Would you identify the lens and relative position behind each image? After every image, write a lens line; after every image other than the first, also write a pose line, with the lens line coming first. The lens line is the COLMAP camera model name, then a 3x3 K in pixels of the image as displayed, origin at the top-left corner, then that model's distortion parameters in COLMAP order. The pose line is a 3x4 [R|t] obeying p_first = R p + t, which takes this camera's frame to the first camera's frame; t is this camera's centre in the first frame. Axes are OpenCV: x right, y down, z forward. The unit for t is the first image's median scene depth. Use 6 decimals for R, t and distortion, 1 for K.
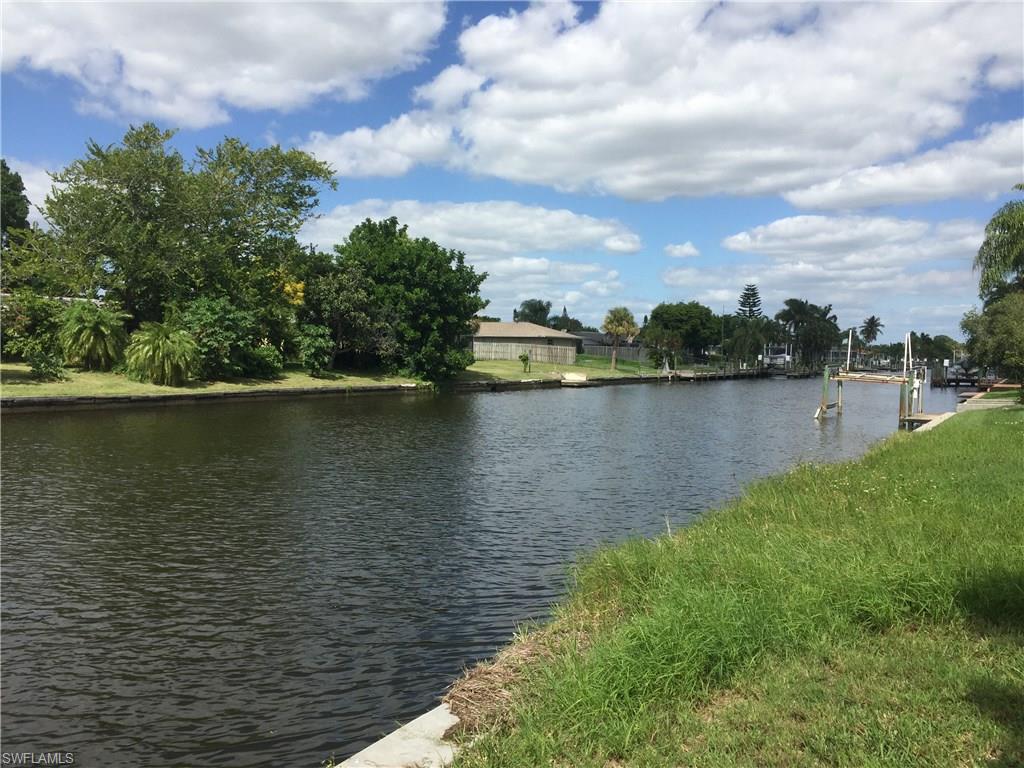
lens RADIAL K [[862.4, 0, 512.0], [0, 862.4, 384.0], [0, 0, 1]] dist [-0.005876, -0.001379]
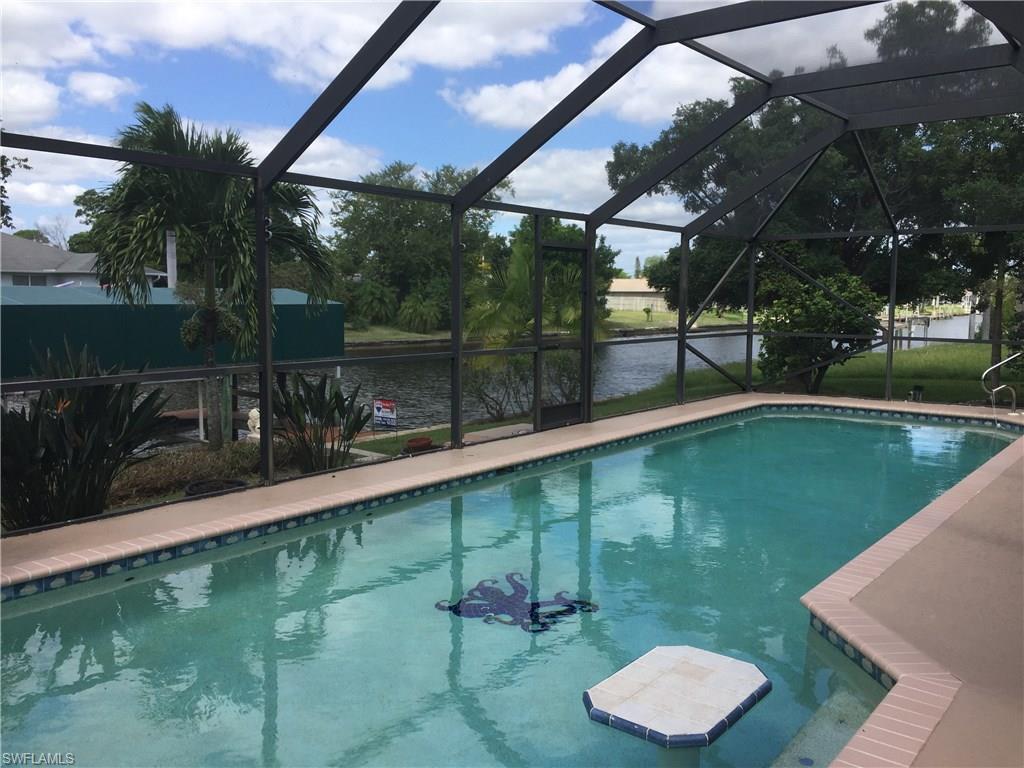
lens RADIAL K [[862.4, 0, 512.0], [0, 862.4, 384.0], [0, 0, 1]] dist [-0.005876, -0.001379]
pose [[0.990392, -0.000807, -0.138287, -0.010122], [0.009323, 0.998097, 0.060947, -0.000672], [0.137975, -0.061651, 0.988515, -0.384035]]
